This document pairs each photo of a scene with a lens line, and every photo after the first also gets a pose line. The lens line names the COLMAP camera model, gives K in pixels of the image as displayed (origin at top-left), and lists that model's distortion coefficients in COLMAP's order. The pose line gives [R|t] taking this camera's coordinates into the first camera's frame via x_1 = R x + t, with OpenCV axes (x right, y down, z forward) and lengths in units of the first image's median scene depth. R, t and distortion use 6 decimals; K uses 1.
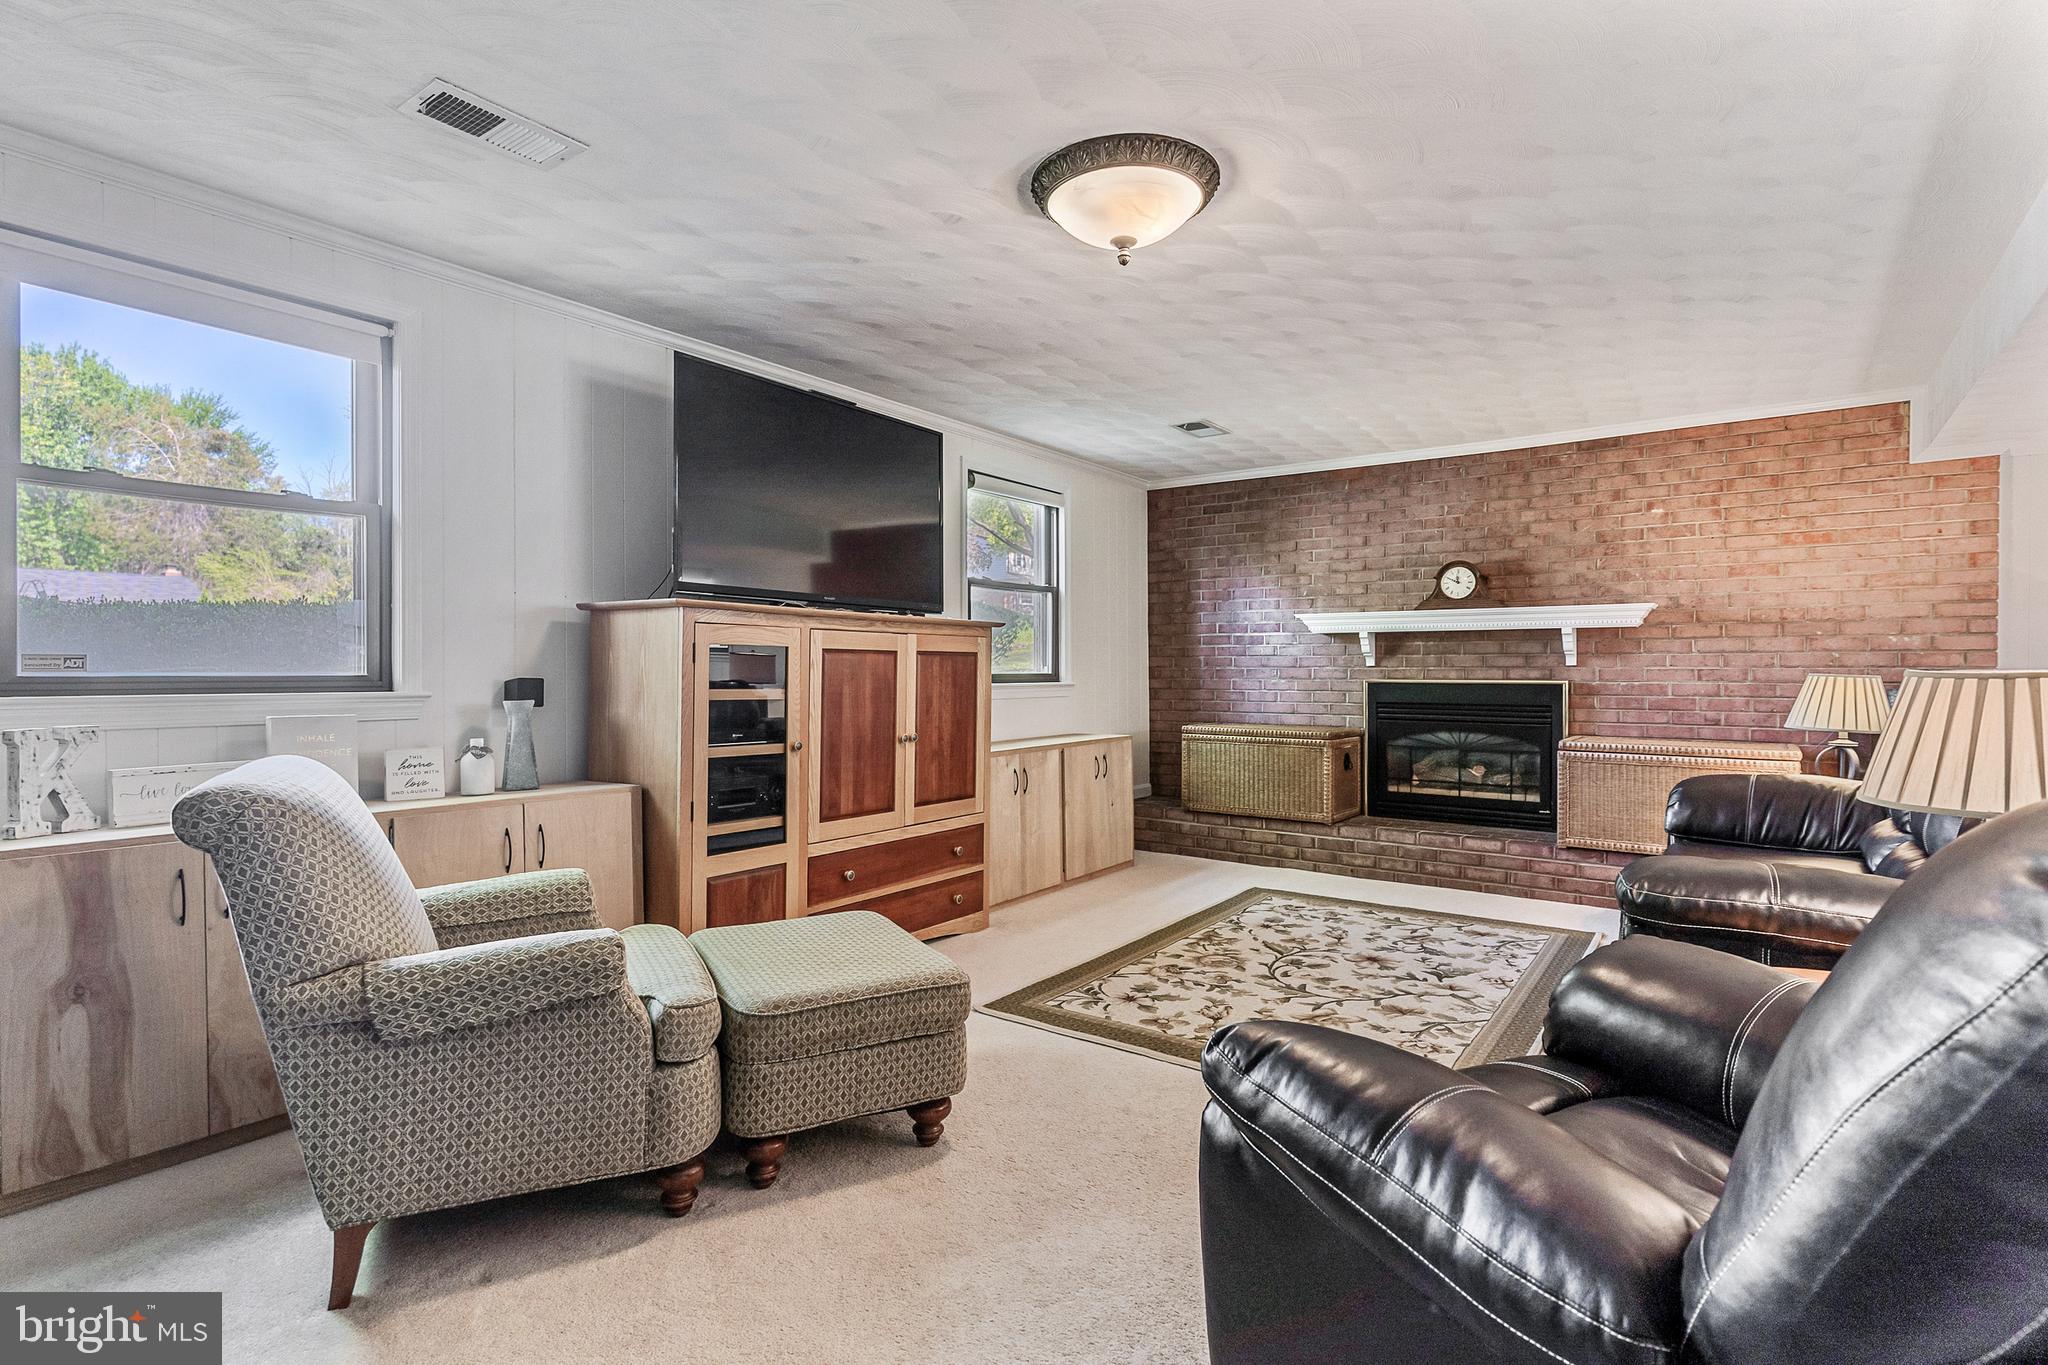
lens RADIAL K [[992.5, 0, 1015.3], [0, 992.5, 680.7], [0, 0, 1]] dist [-0.001076, -0.000707]
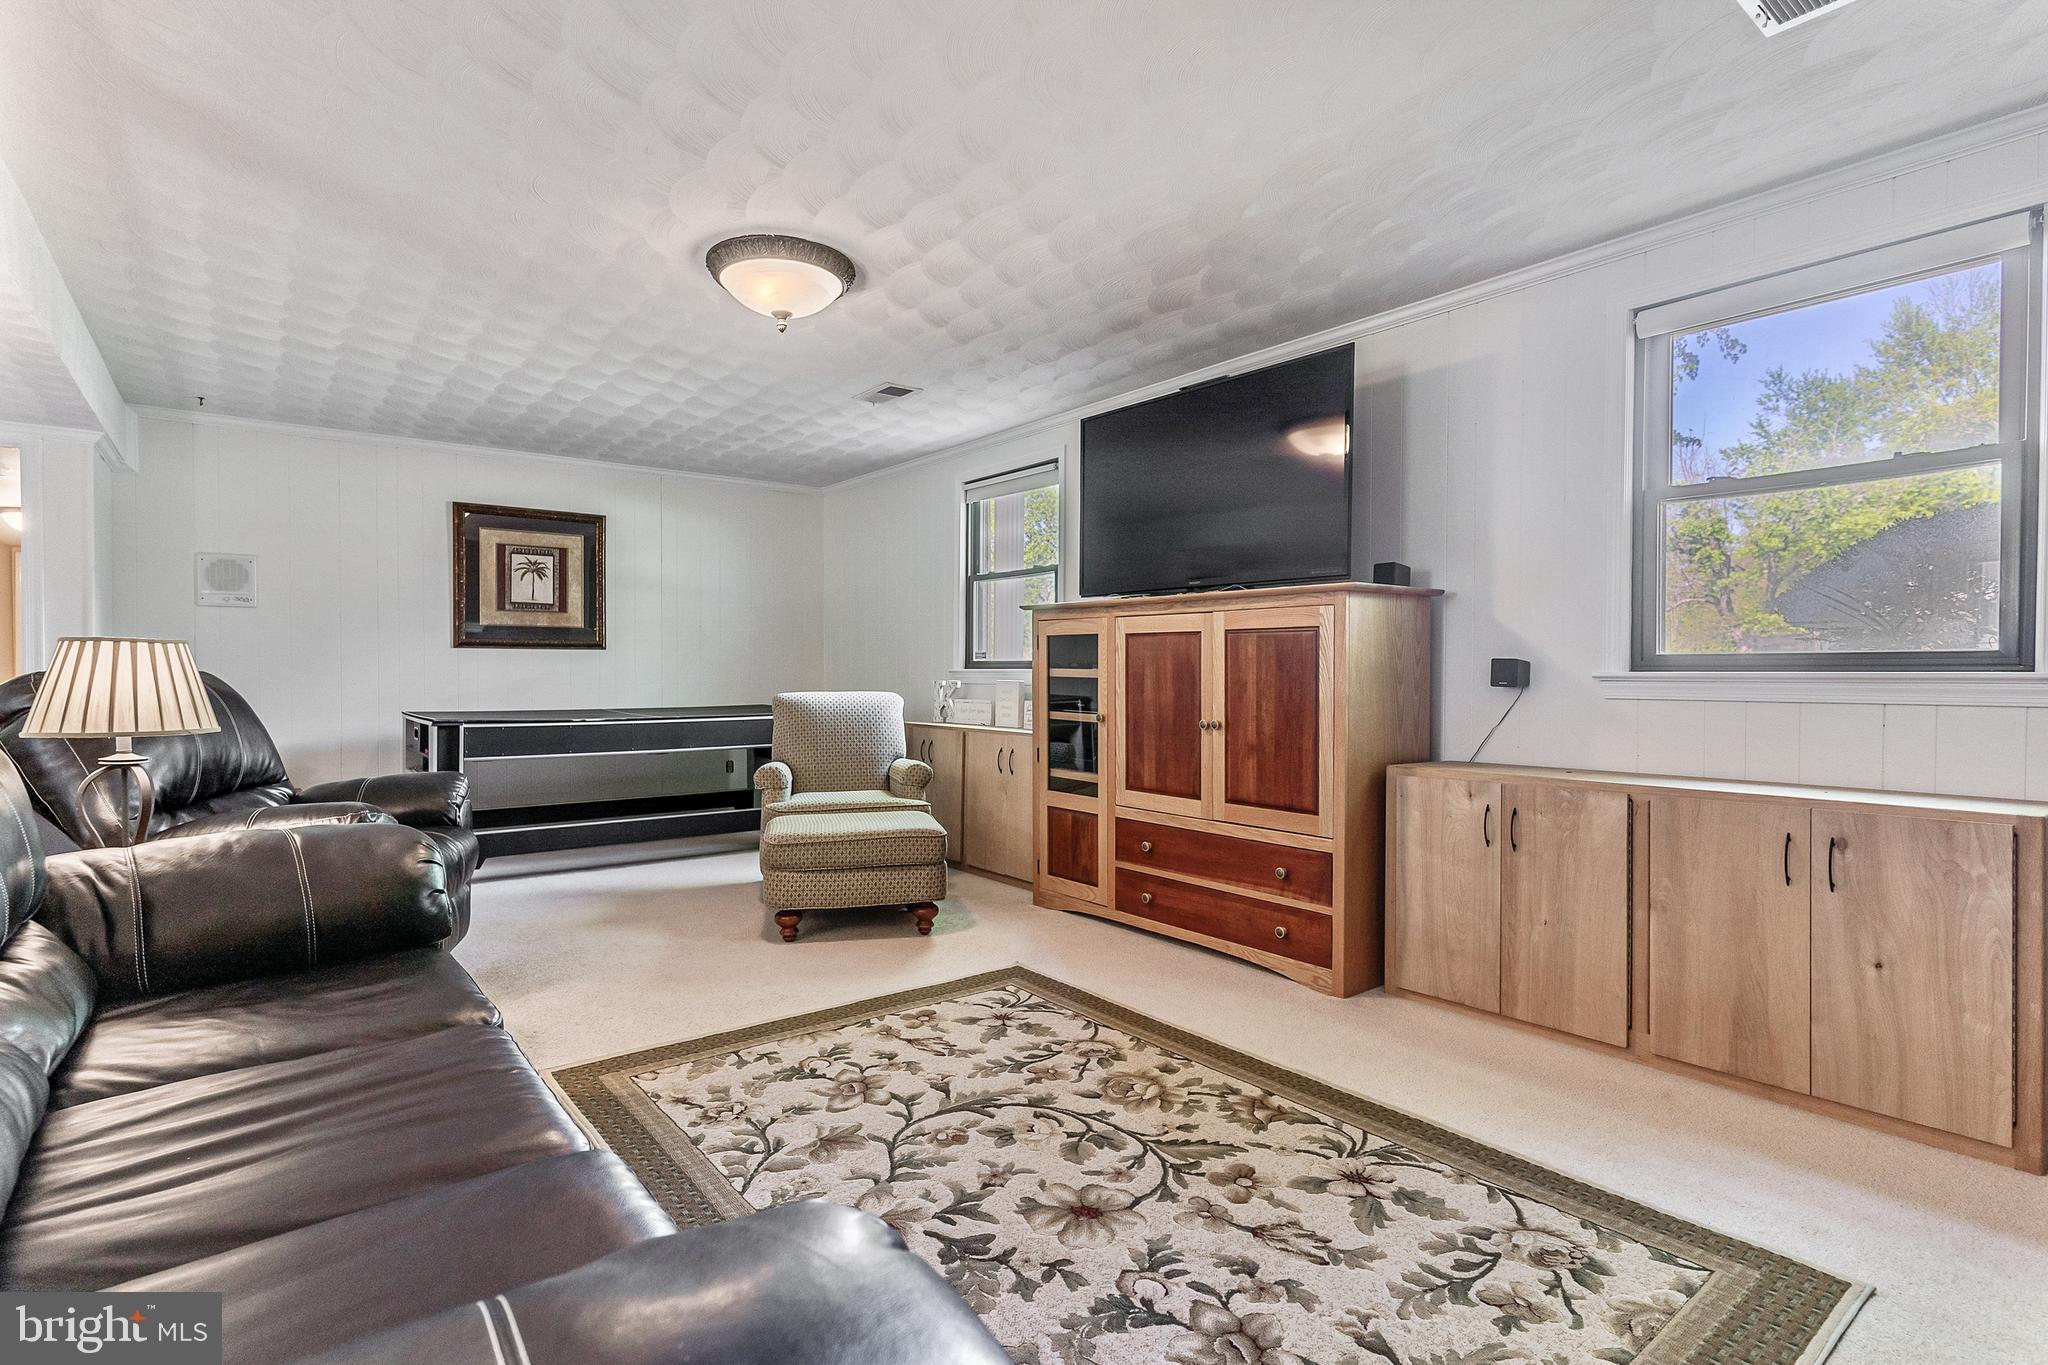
lens RADIAL K [[992.5, 0, 1022.4], [0, 992.5, 683.4], [0, 0, 1]] dist [-0.001076, -0.000707]
pose [[-0.261186, 0.014700, -0.965177, 0.725778], [-0.009505, 0.999796, 0.017800, 0.003879], [0.965242, 0.013823, -0.260993, 0.936317]]
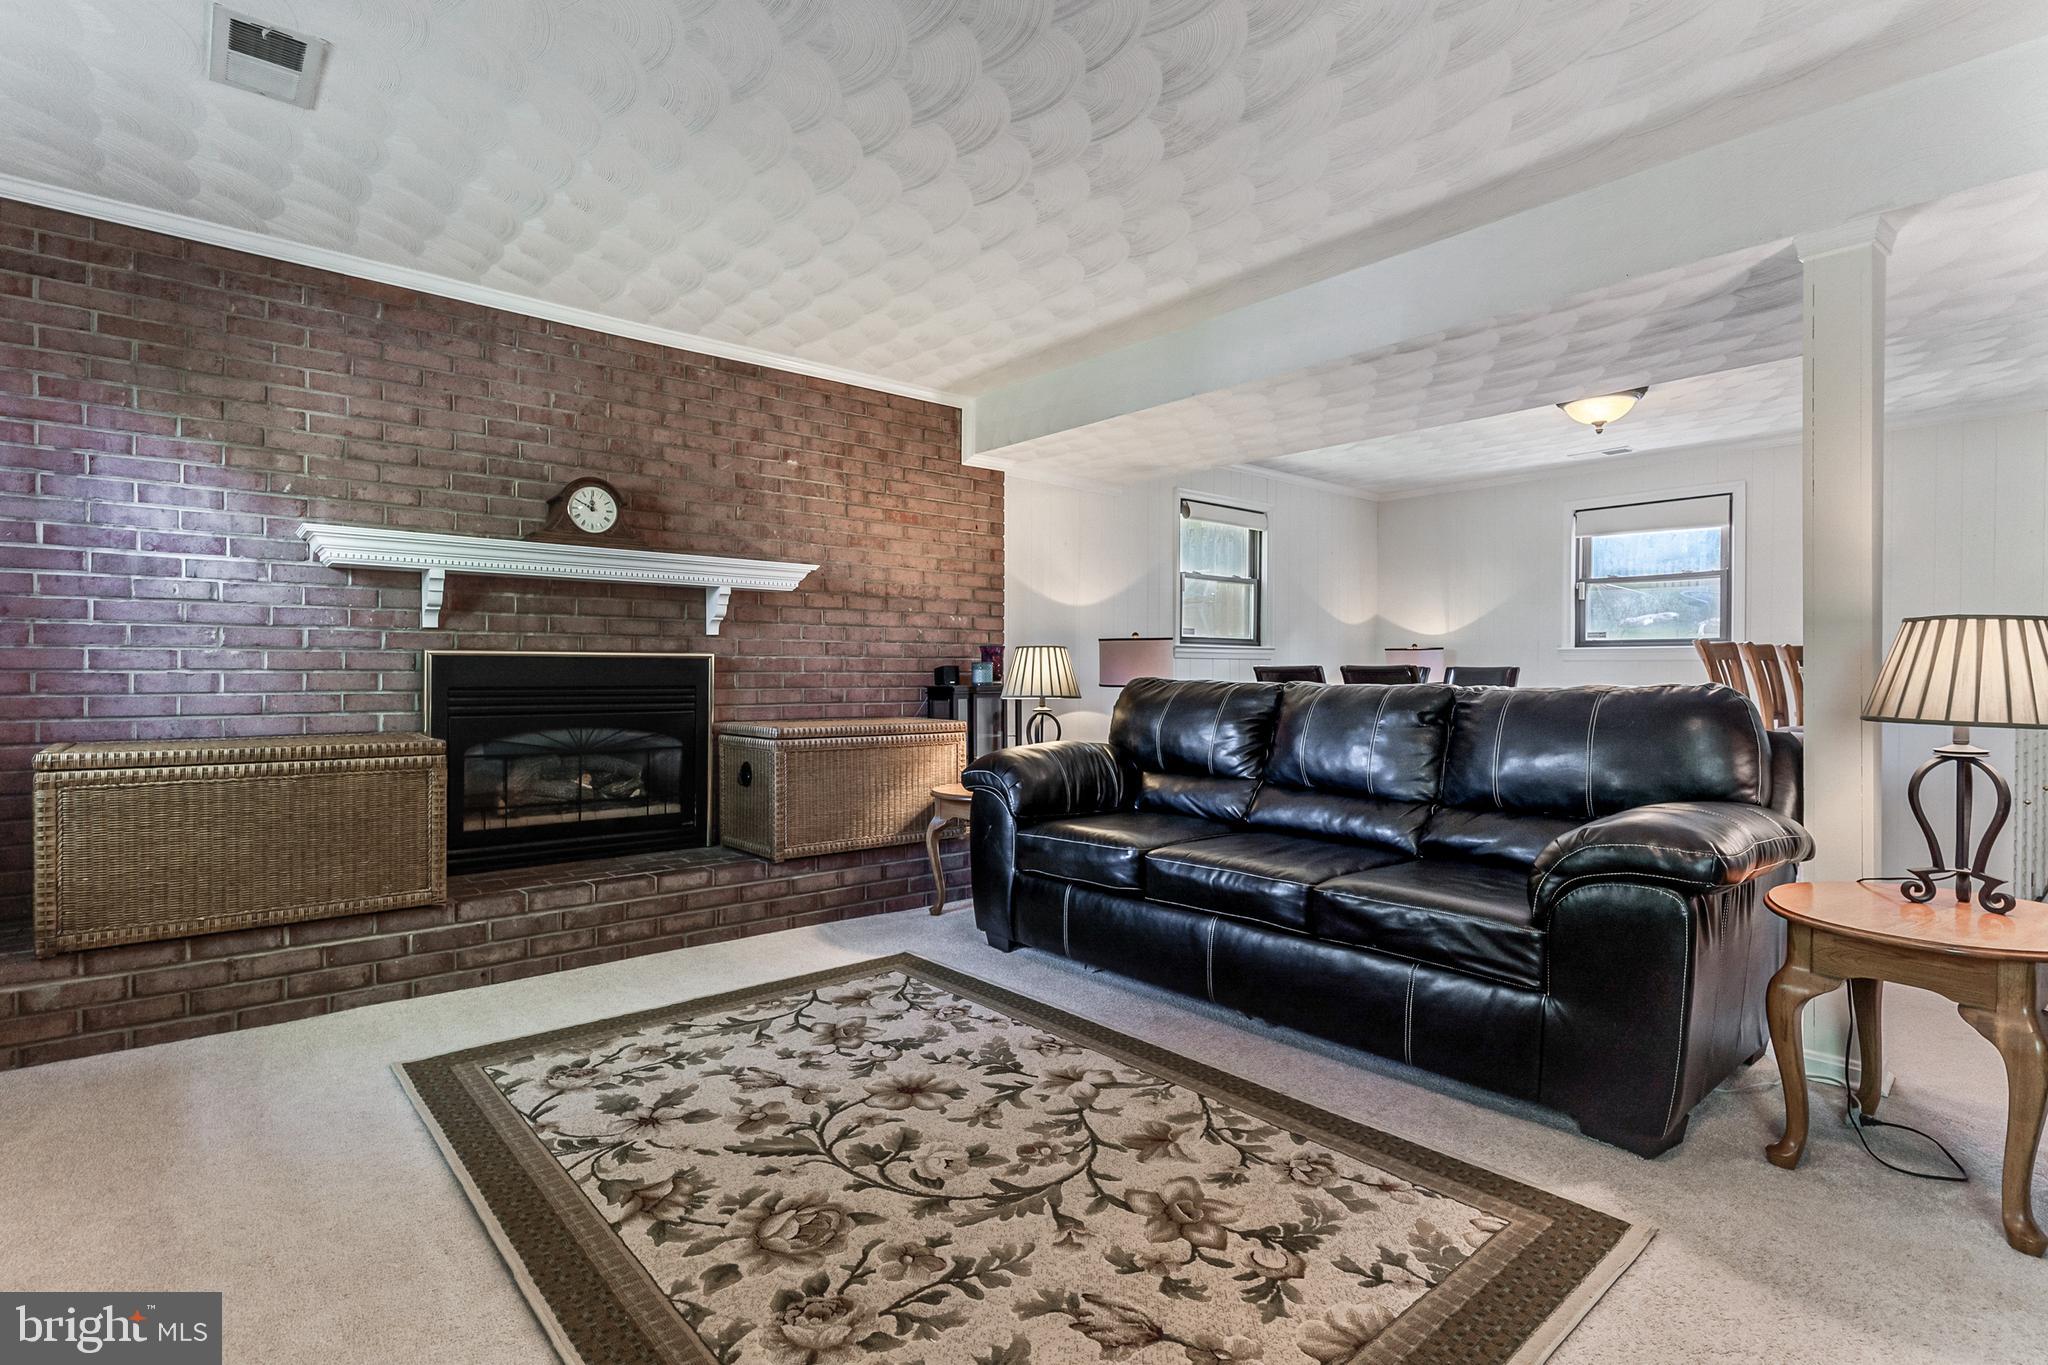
lens RADIAL K [[992.5, 0, 1023.2], [0, 992.5, 676.6], [0, 0, 1]] dist [-0.001076, -0.000707]
pose [[0.223673, -0.007387, 0.974636, -0.191446], [0.005639, 0.999964, 0.006285, 0.017094], [-0.974648, 0.004090, 0.223706, 0.676550]]
